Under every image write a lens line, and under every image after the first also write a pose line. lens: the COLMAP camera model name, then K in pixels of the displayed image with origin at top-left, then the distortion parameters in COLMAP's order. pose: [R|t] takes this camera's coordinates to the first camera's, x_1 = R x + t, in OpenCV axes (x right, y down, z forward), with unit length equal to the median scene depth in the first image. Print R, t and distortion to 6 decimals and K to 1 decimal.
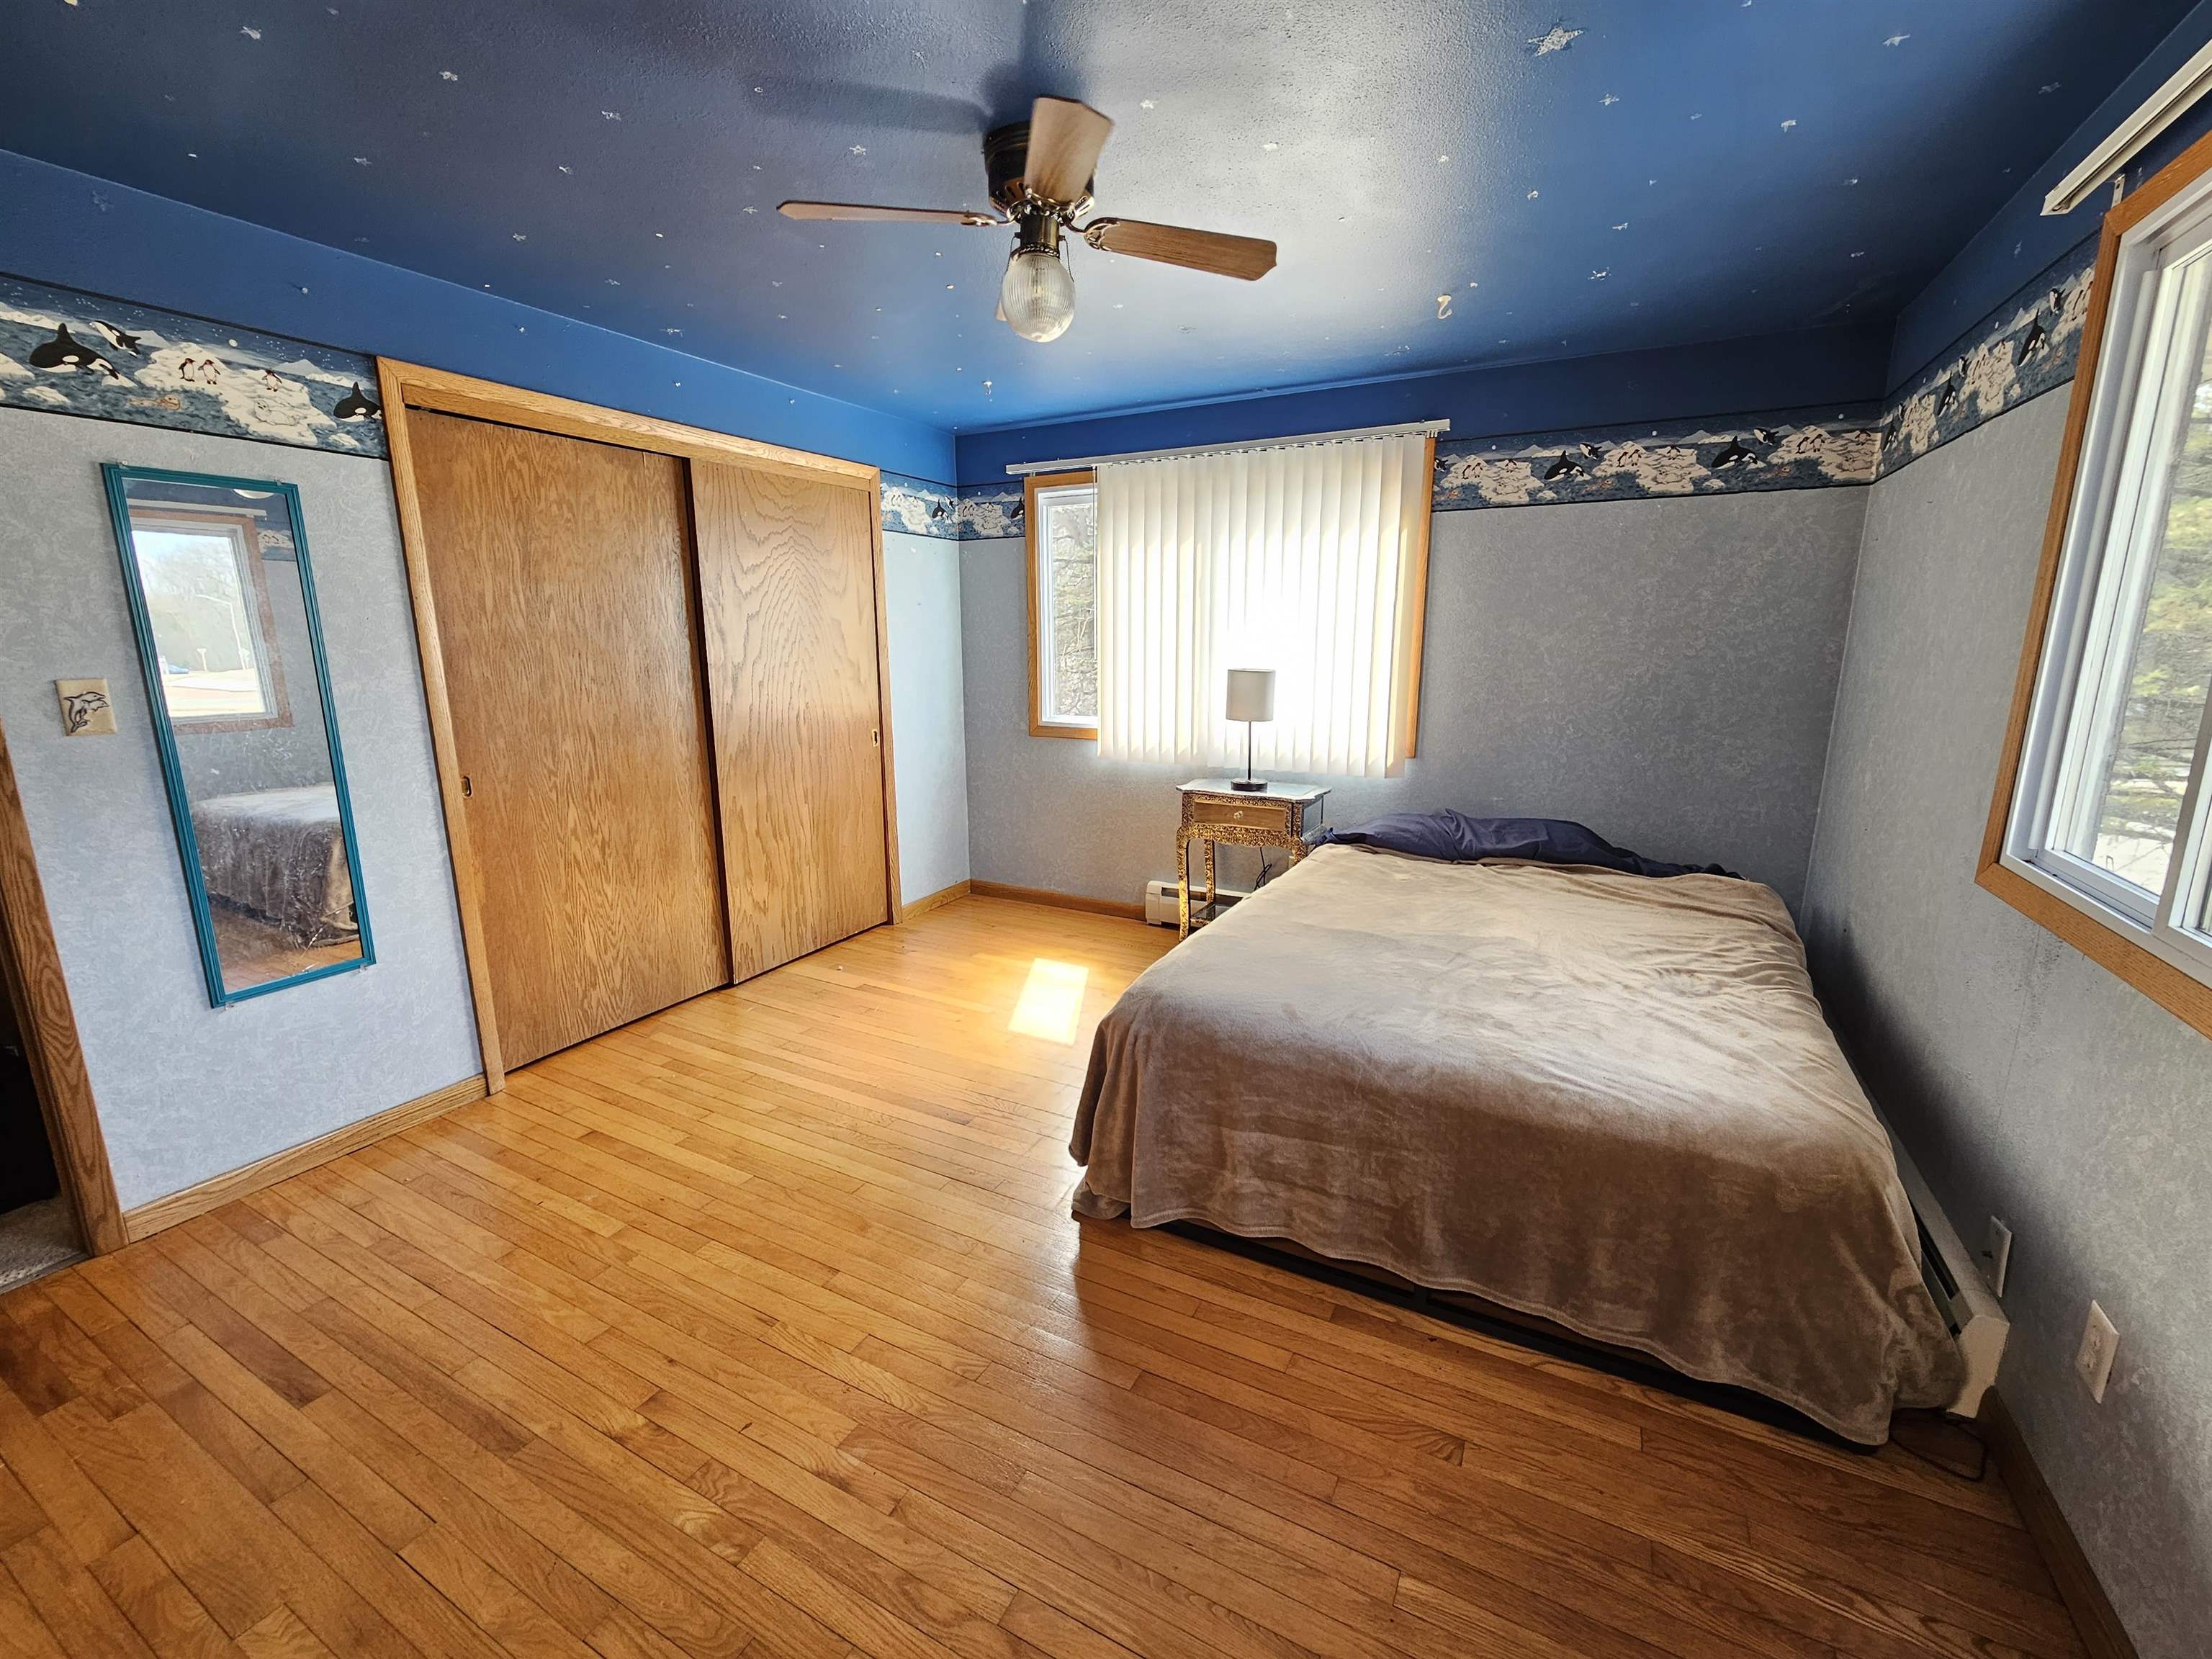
lens RADIAL K [[914.0, 0, 1106.3], [0, 914.0, 821.8], [0, 0, 1]] dist [0.000683, -0.000857]
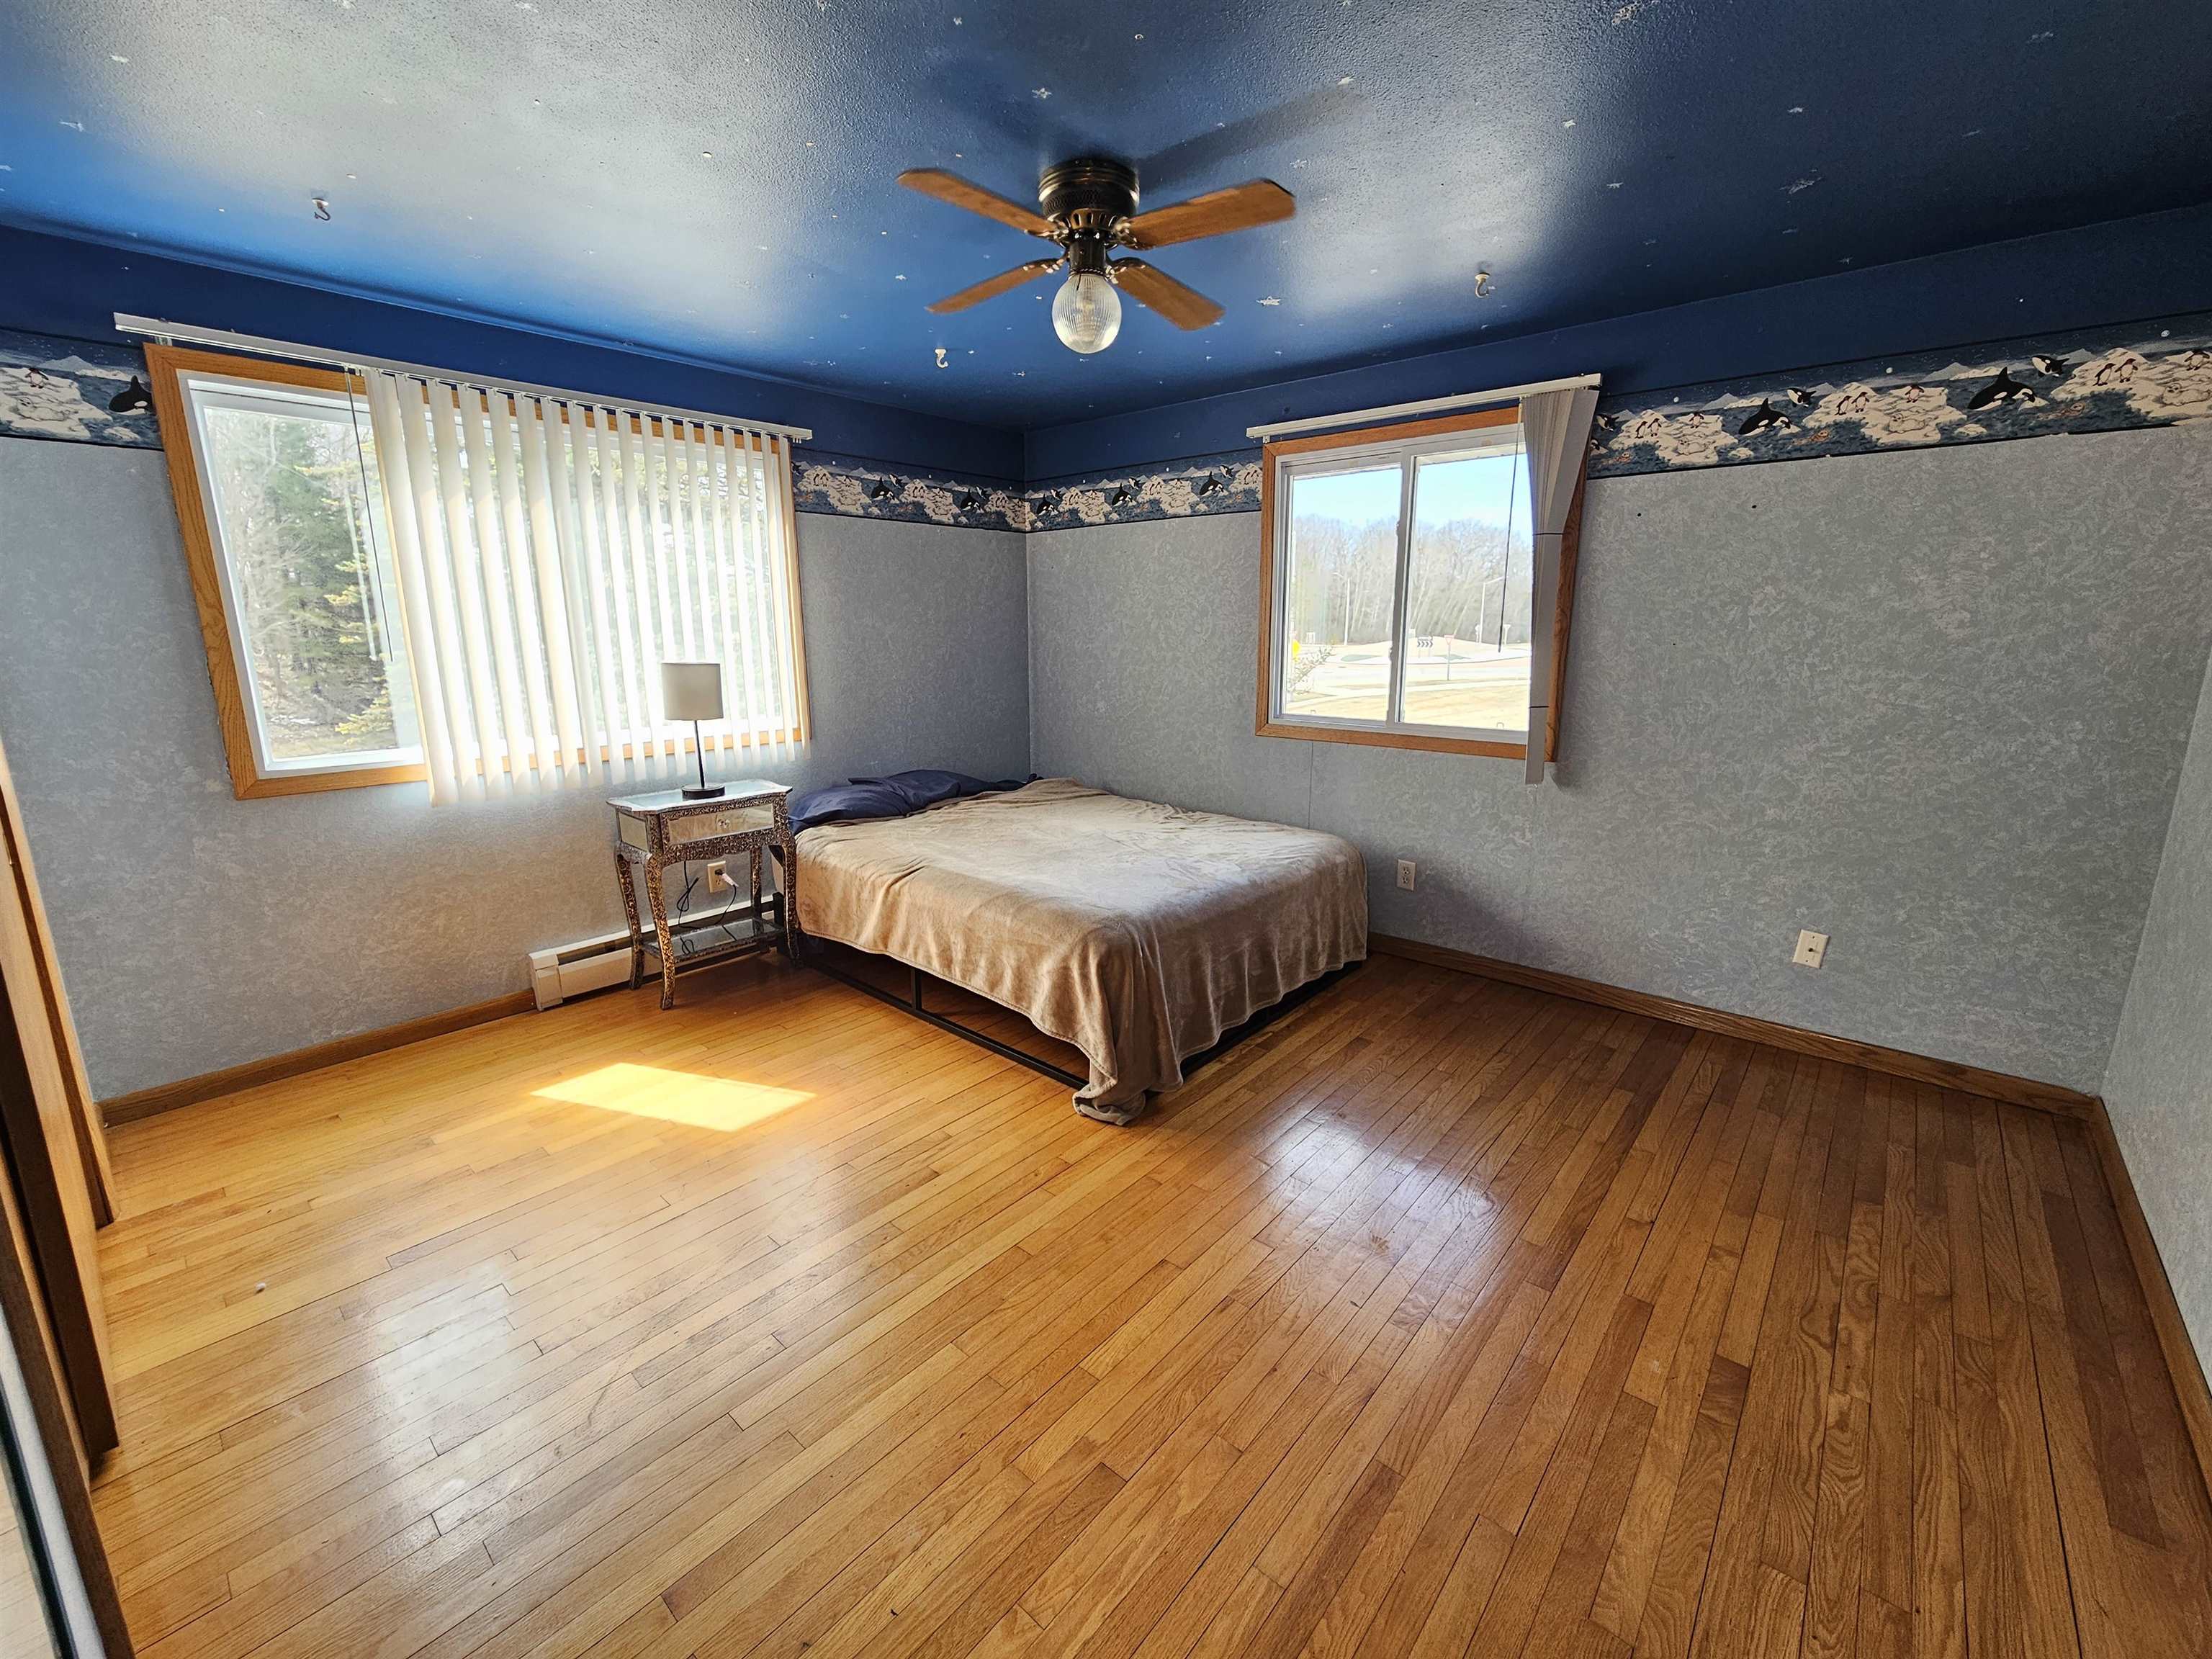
lens RADIAL K [[914.0, 0, 1106.2], [0, 914.0, 822.2], [0, 0, 1]] dist [0.000683, -0.000857]
pose [[0.231936, -0.202064, 0.951512, -0.625043], [0.203623, 0.966600, 0.155634, -0.070982], [-0.951180, 0.157652, 0.265335, 0.392914]]
